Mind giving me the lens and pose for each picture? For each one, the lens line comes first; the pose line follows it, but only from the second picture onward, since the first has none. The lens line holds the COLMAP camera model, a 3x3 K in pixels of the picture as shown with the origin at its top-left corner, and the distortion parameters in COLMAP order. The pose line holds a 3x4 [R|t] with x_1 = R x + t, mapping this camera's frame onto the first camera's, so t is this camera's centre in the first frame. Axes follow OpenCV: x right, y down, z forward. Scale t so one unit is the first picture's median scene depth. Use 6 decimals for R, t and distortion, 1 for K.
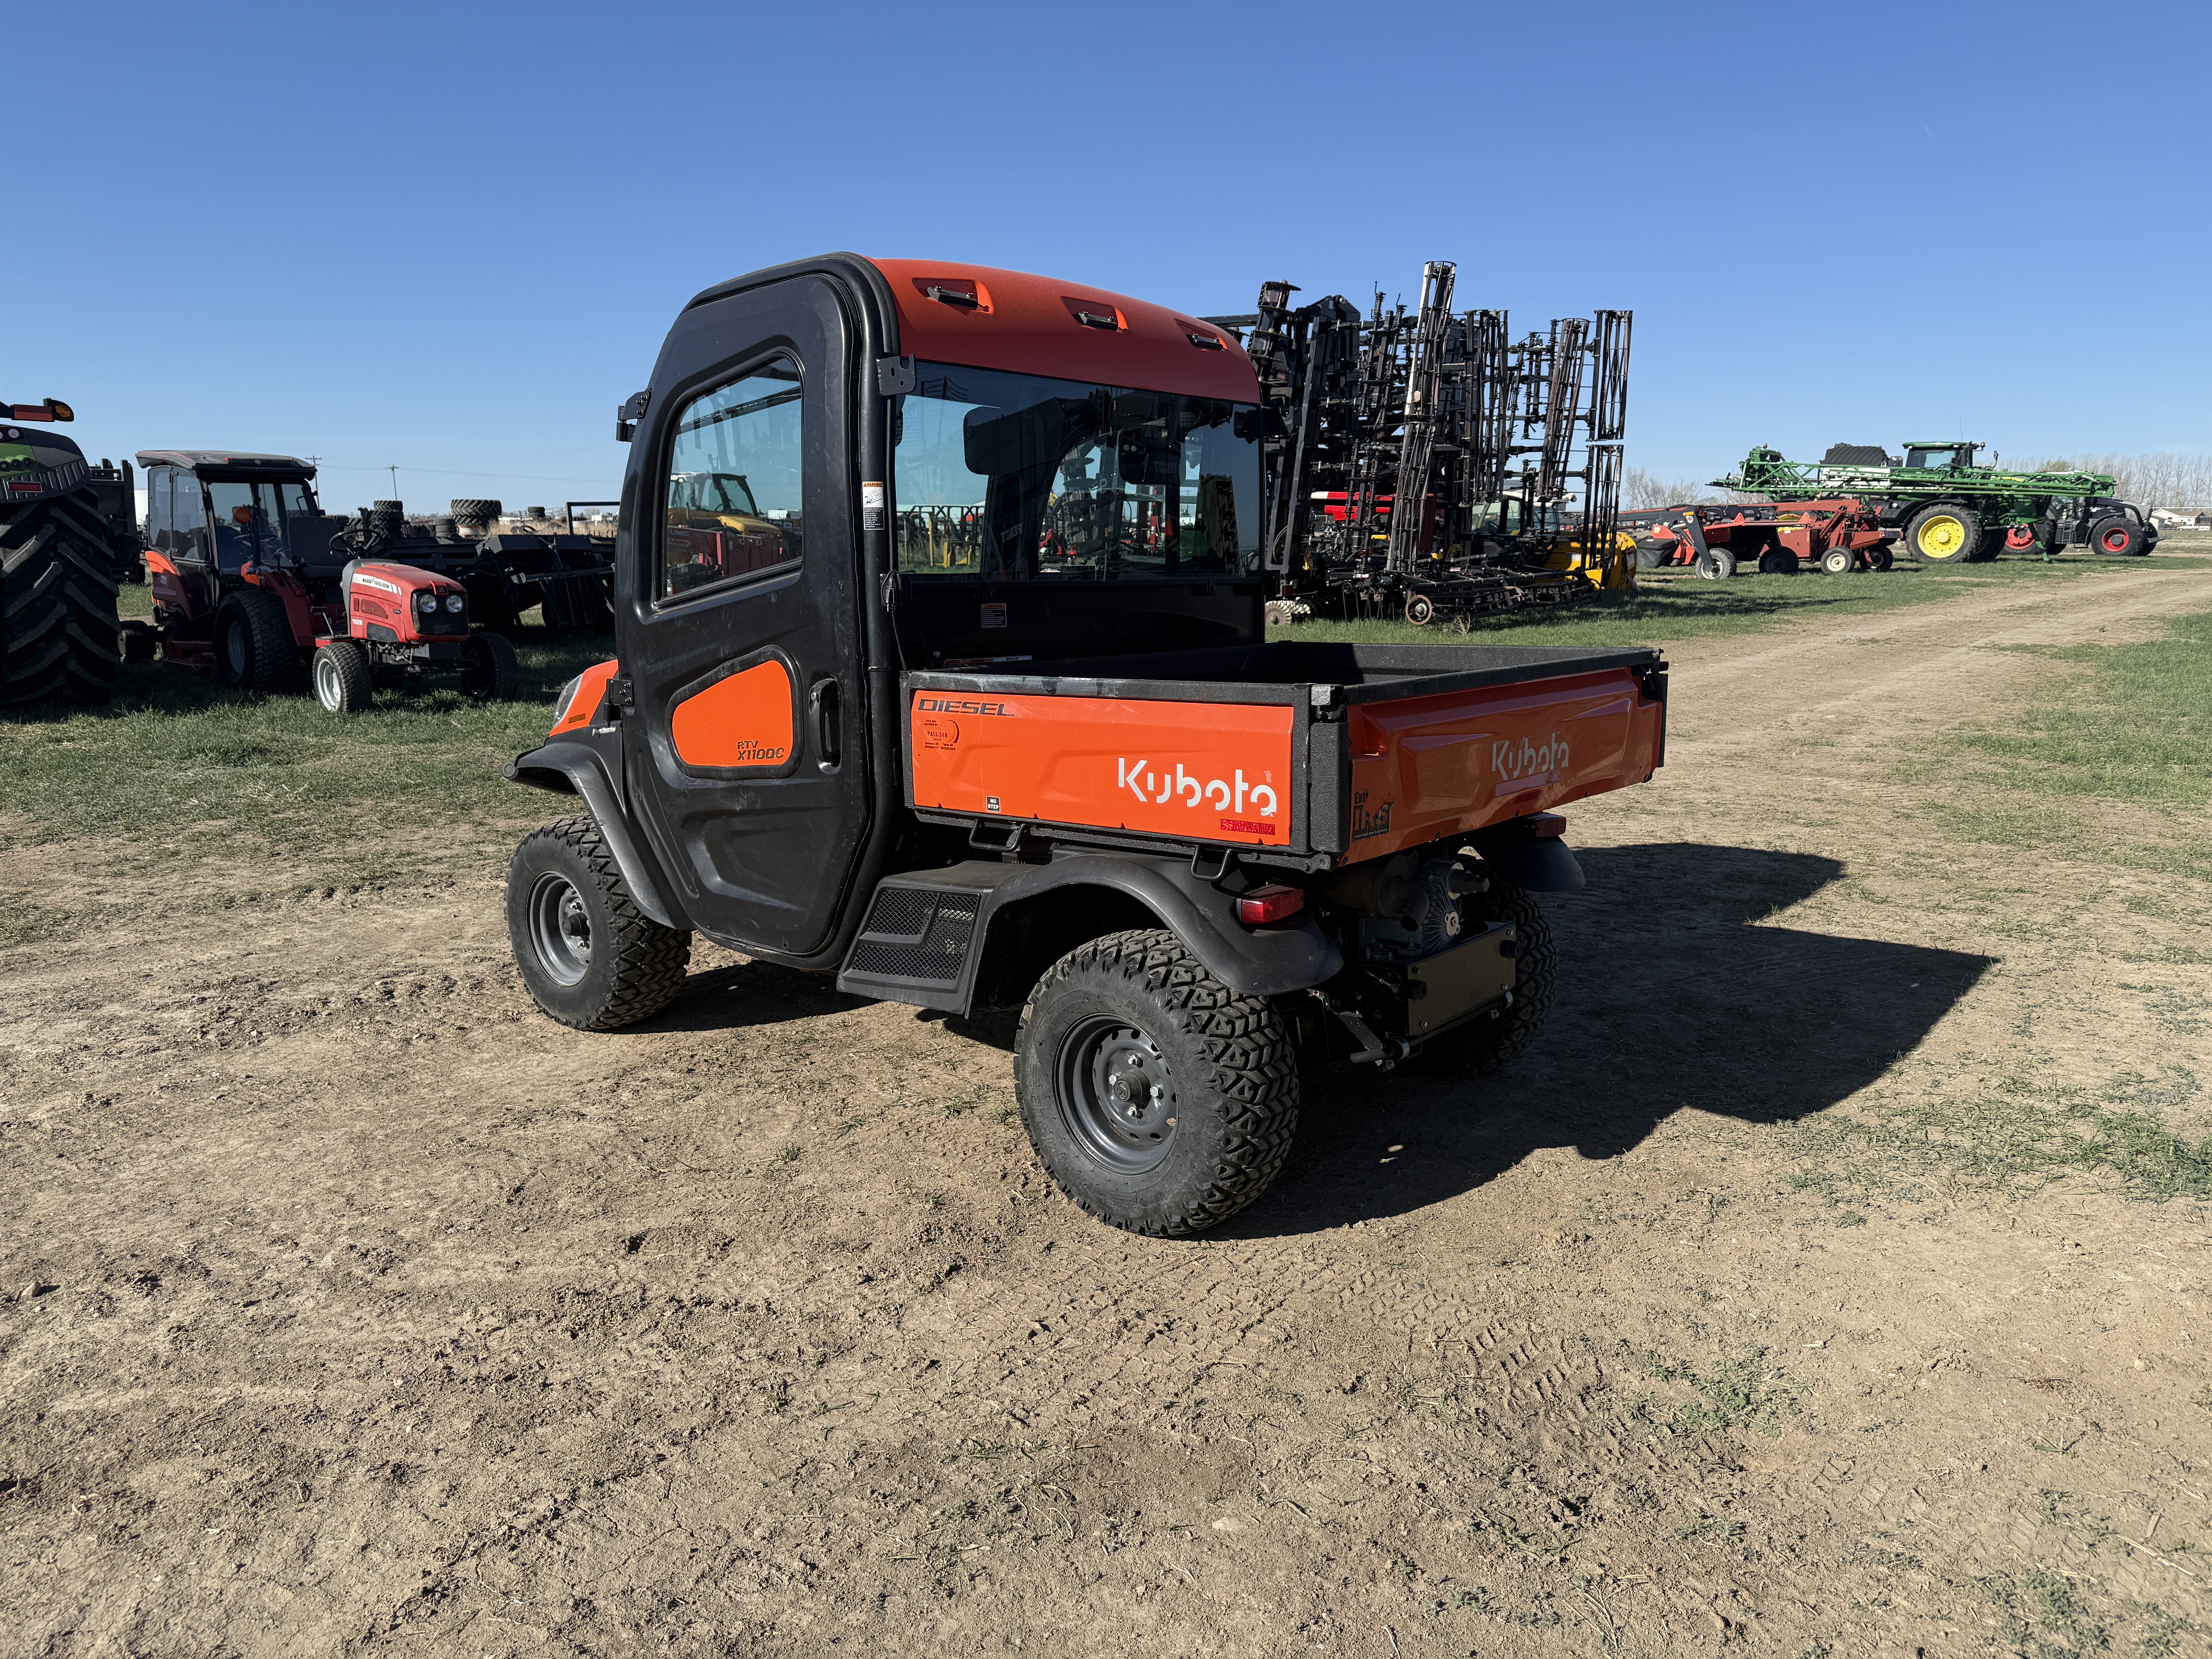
lens RADIAL K [[1570.8, 0, 1112.3], [0, 1570.8, 789.5], [0, 0, 1]] dist [0.059262, -0.064164]
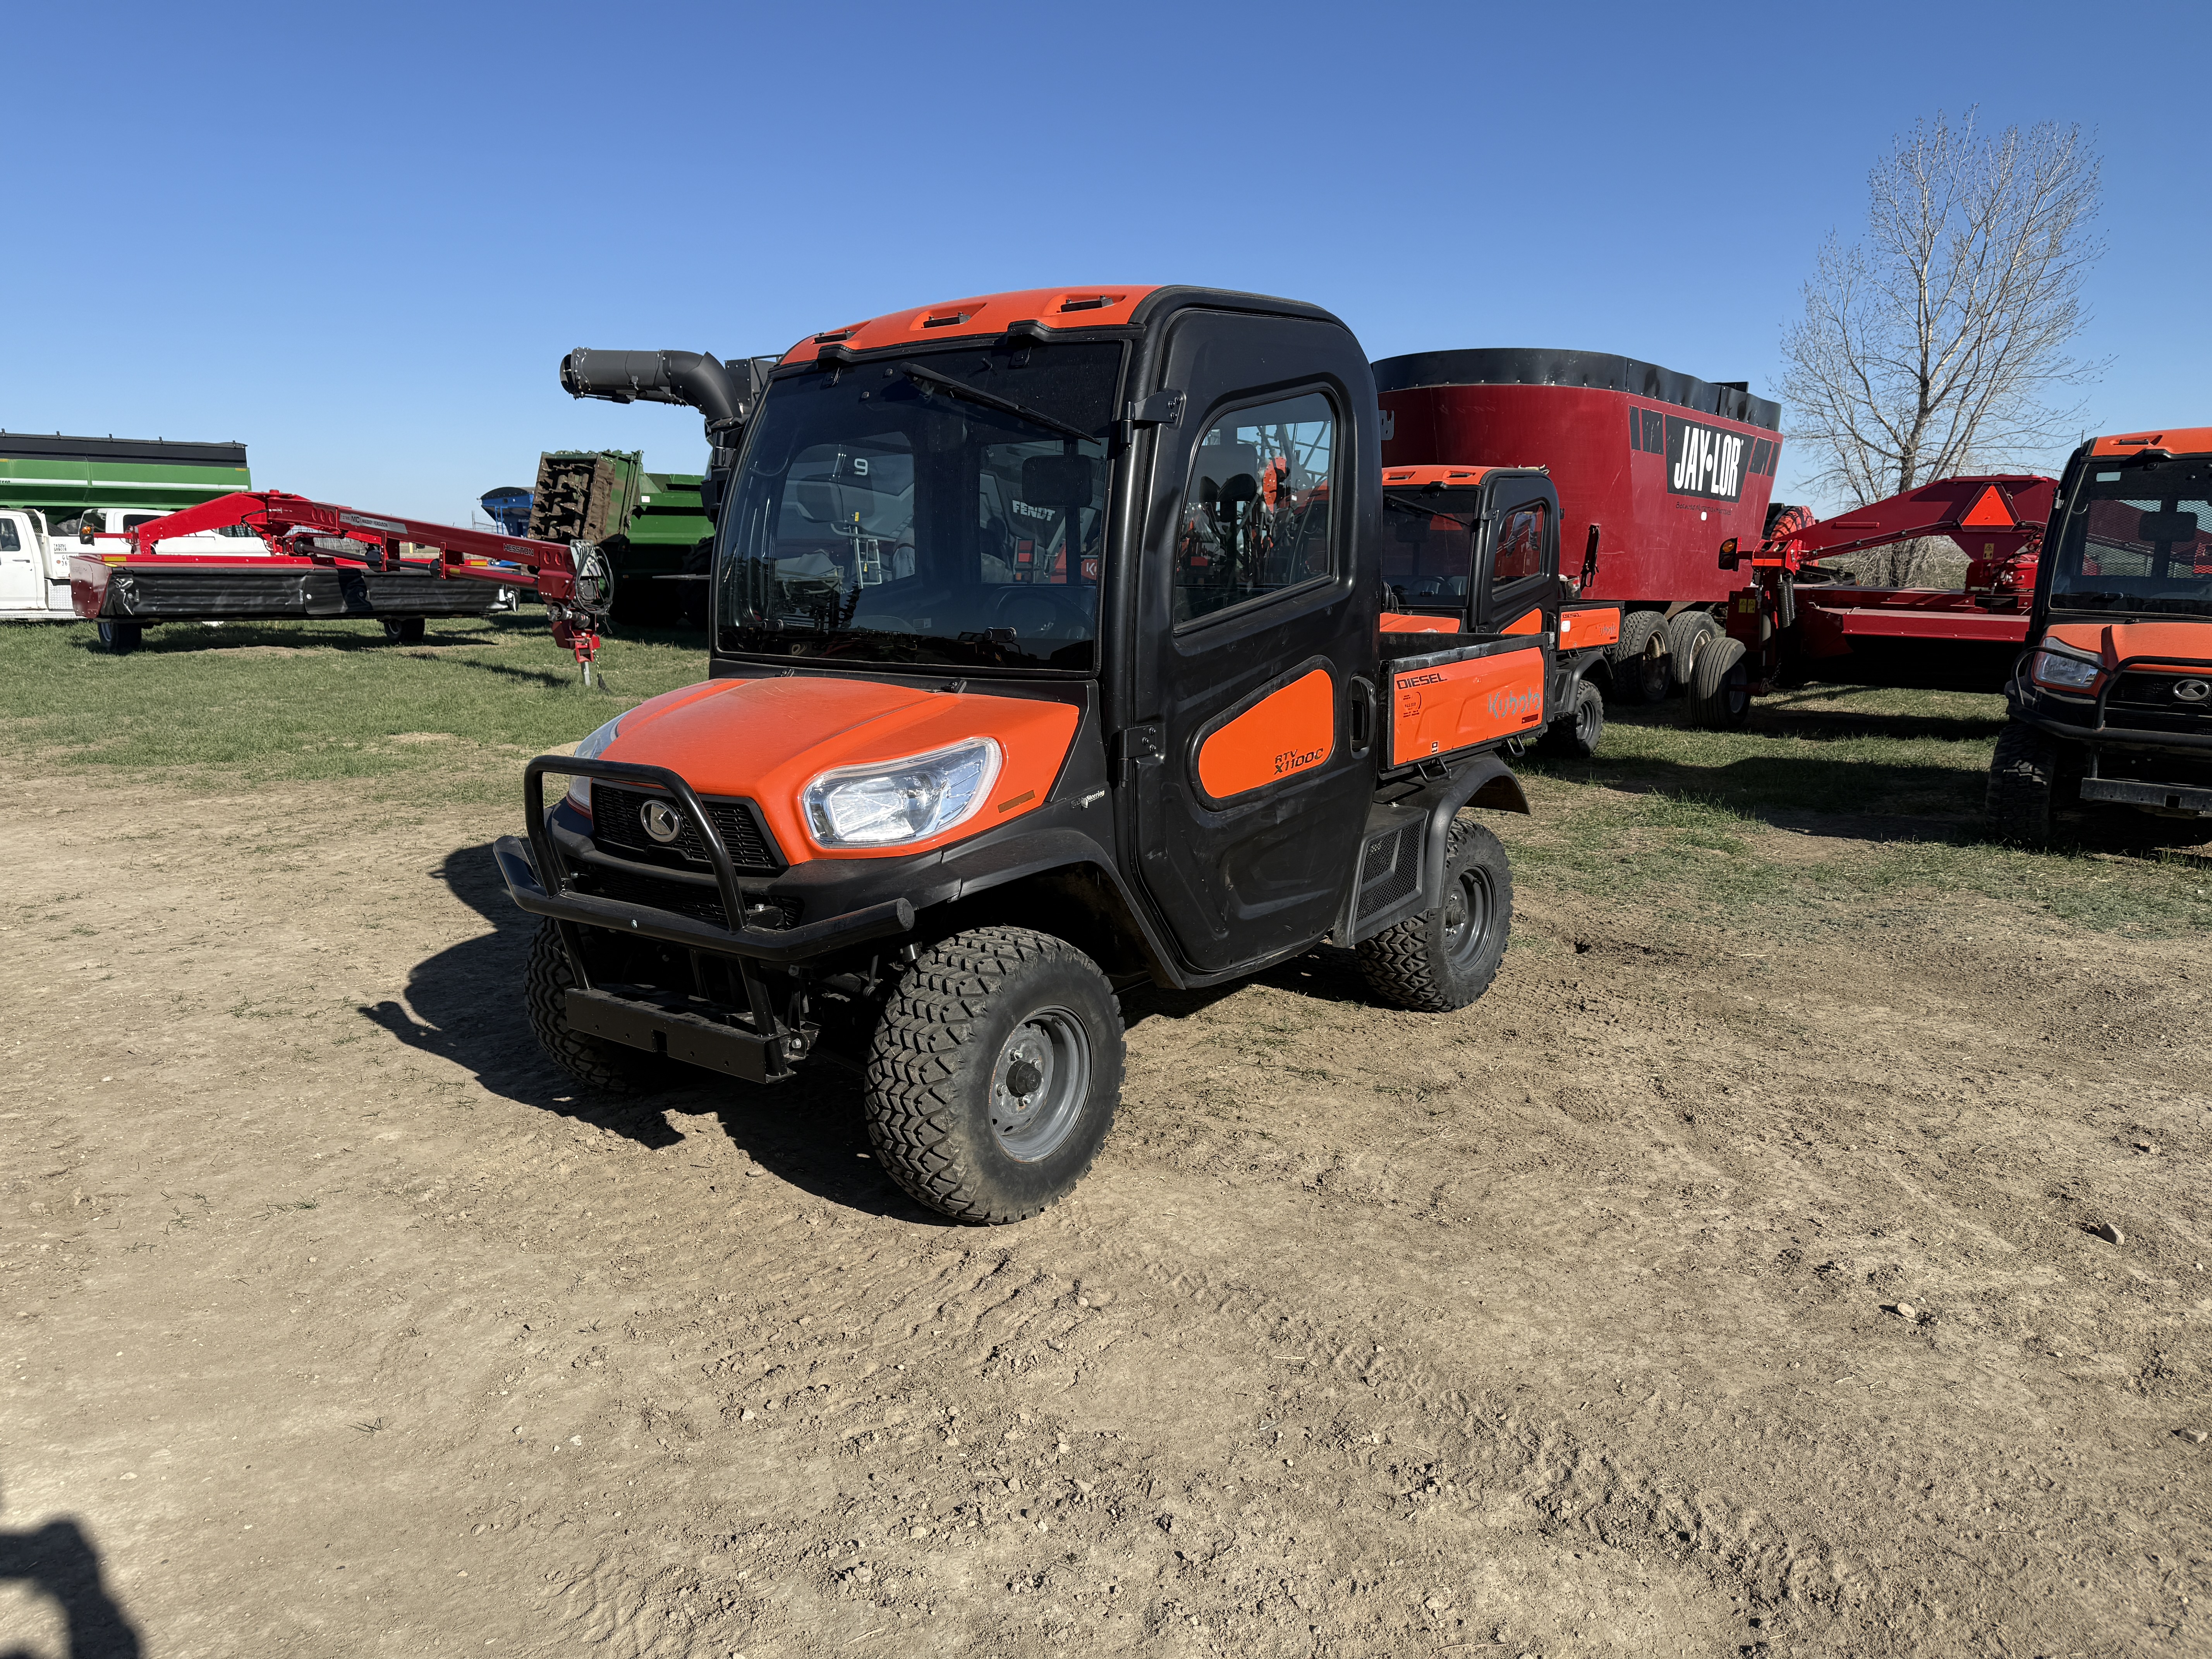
lens RADIAL K [[1570.8, 0, 1112.3], [0, 1570.8, 789.5], [0, 0, 1]] dist [0.059262, -0.064164]
pose [[-0.016209, -0.153969, 0.987943, -0.255375], [0.157356, 0.975367, 0.154591, -0.037608], [-0.987409, 0.157965, 0.008418, 0.226256]]
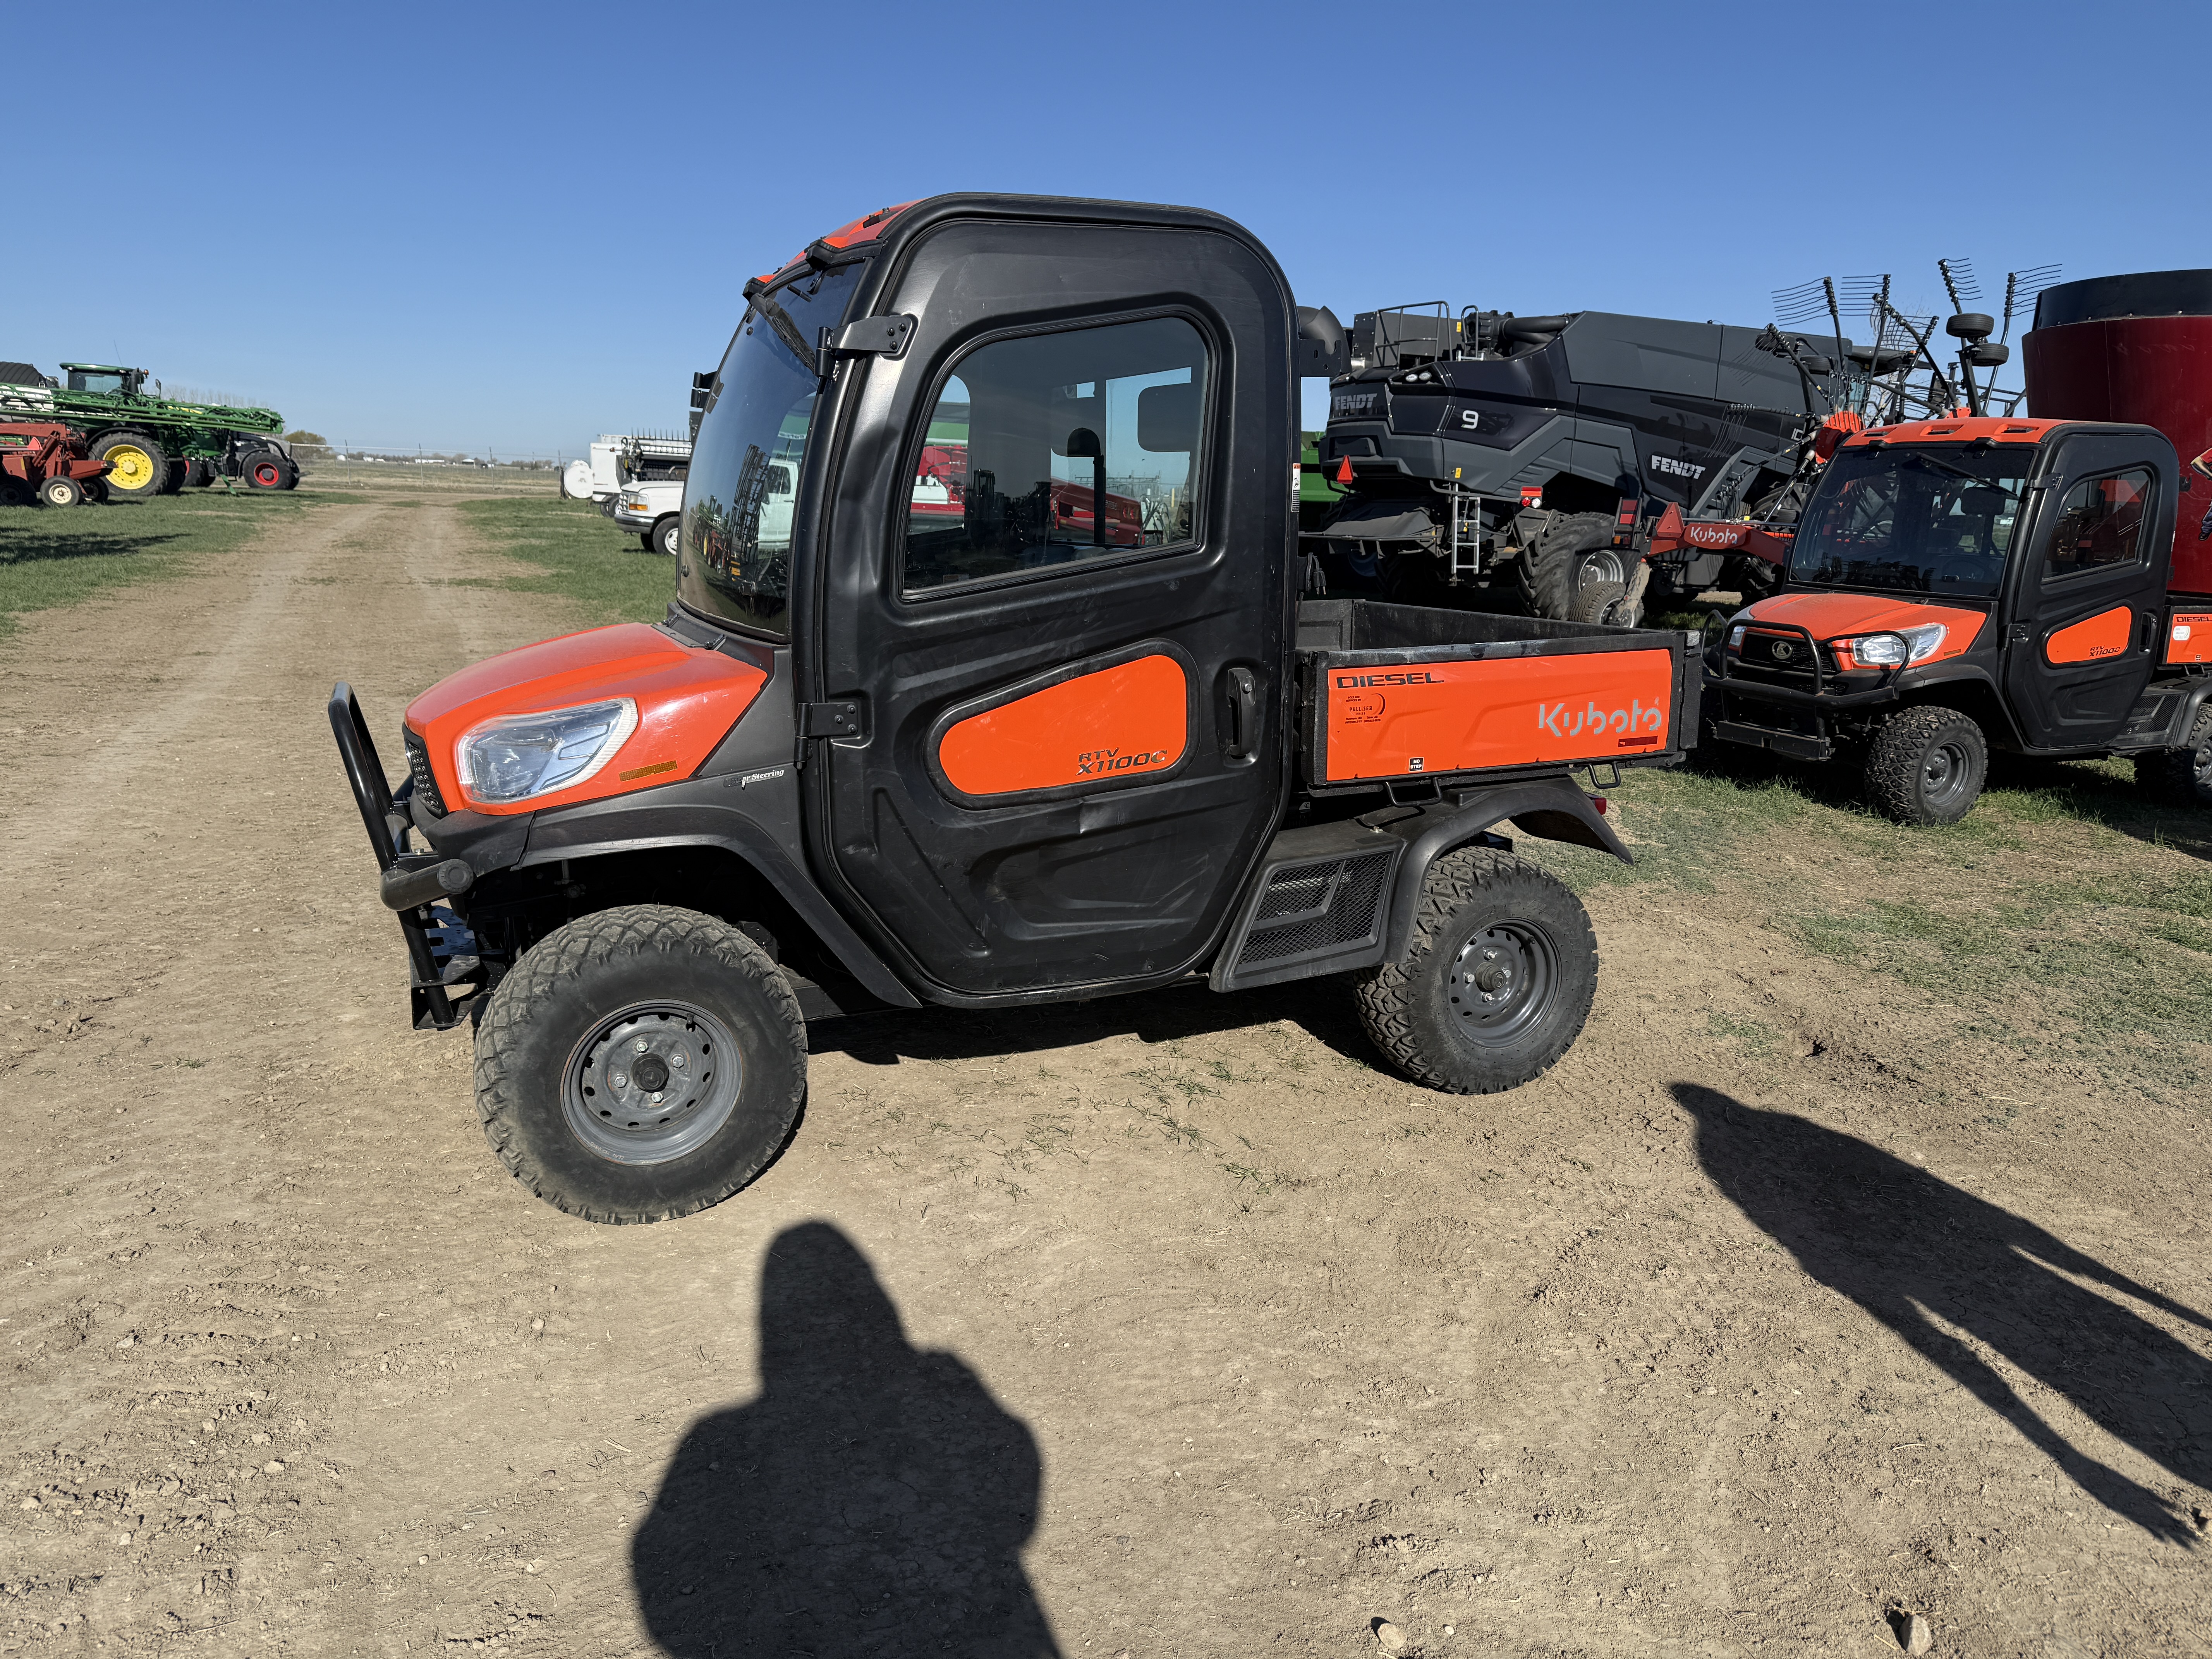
lens RADIAL K [[1570.8, 0, 1112.3], [0, 1570.8, 789.5], [0, 0, 1]] dist [0.059262, -0.064164]
pose [[0.436441, -0.154312, 0.886401, -0.204075], [0.115385, 0.986647, 0.114952, -0.022129], [-0.892304, 0.052107, 0.448418, 0.123902]]
